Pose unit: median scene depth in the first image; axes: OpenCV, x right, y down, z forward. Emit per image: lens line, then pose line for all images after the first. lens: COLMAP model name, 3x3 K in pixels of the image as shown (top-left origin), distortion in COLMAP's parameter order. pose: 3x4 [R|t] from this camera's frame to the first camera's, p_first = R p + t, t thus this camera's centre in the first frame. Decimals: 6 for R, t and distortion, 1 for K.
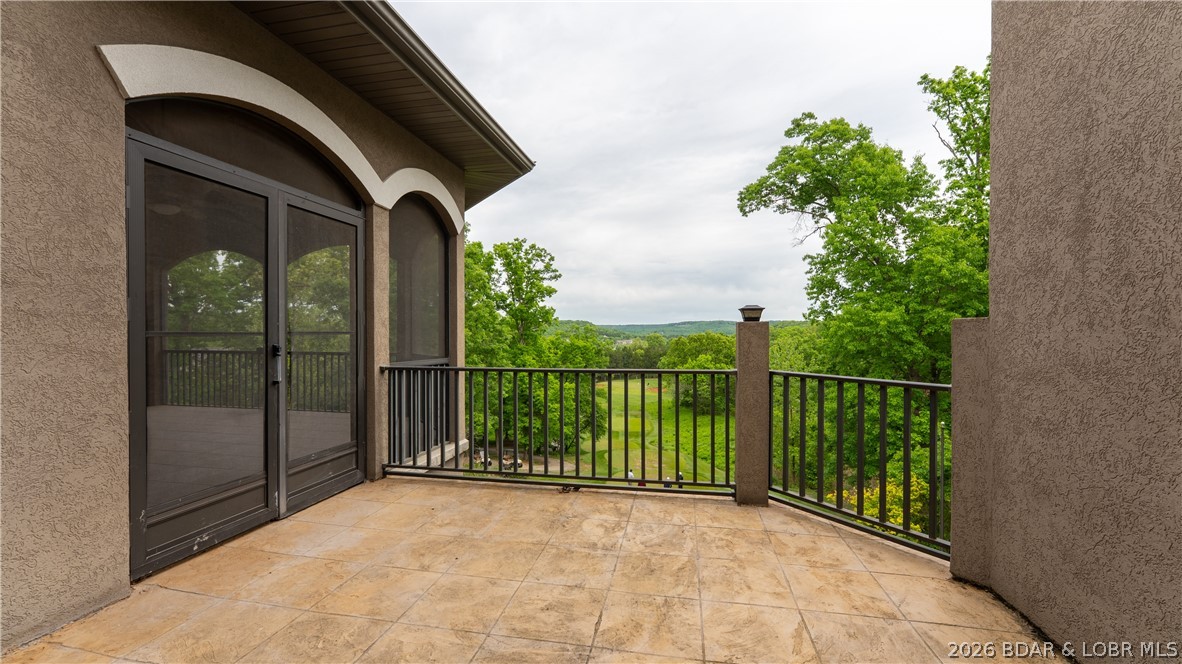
lens RADIAL K [[473.4, 0, 585.1], [0, 473.4, 334.0], [0, 0, 1]] dist [-0.001857, -0.000222]
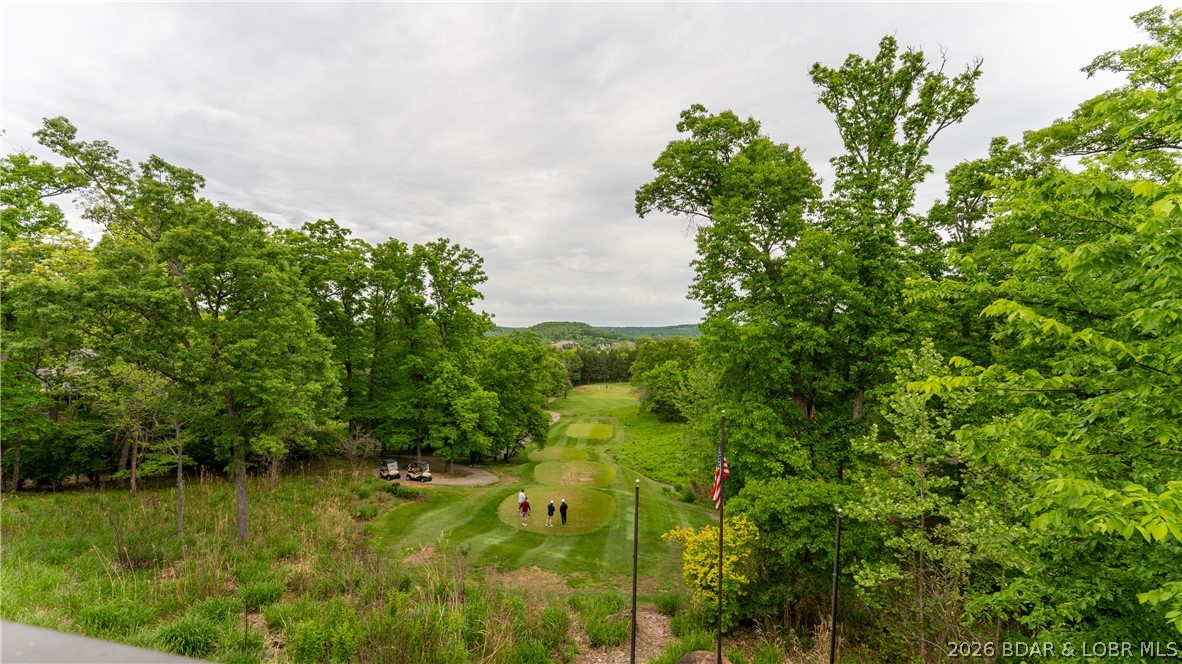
lens RADIAL K [[473.4, 0, 585.1], [0, 473.4, 334.0], [0, 0, 1]] dist [-0.001857, -0.000222]
pose [[0.999910, 0.013451, -0.000254, 0.166917], [-0.013451, 0.999904, -0.003182, -0.012089], [0.000211, 0.003186, 0.999995, 0.055513]]
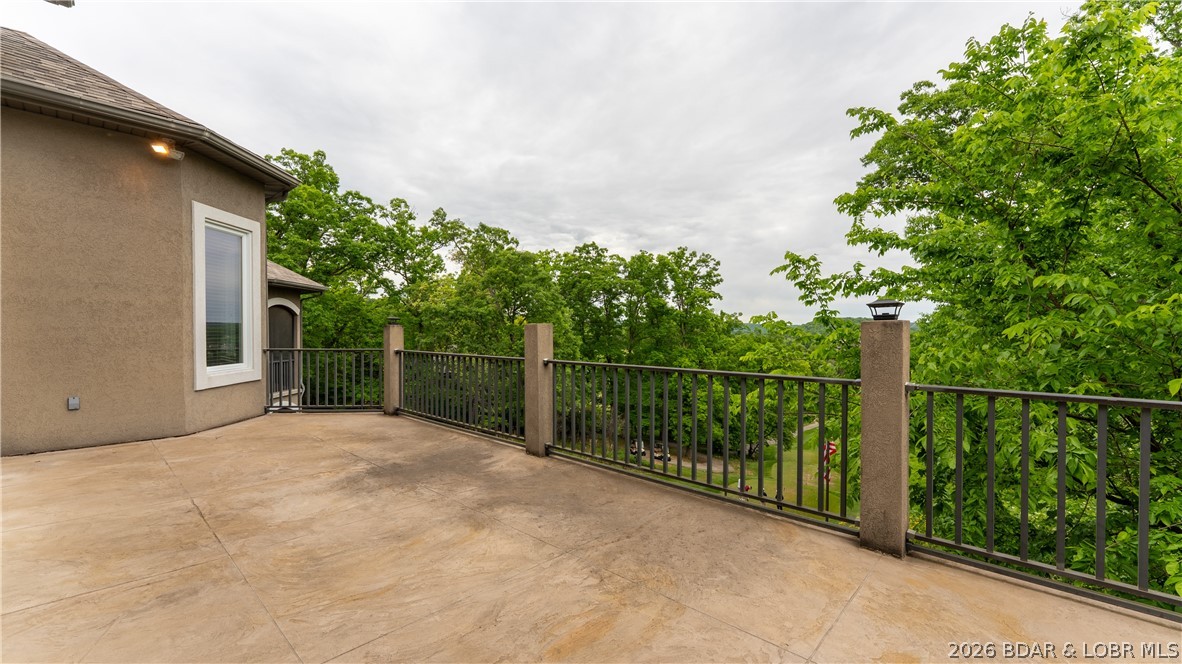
lens RADIAL K [[473.4, 0, 585.1], [0, 473.4, 334.0], [0, 0, 1]] dist [-0.001857, -0.000222]
pose [[0.852462, 0.006926, -0.522743, 0.258911], [-0.004969, 0.999974, 0.005146, -0.012880], [0.522765, -0.001789, 0.852475, -0.020114]]
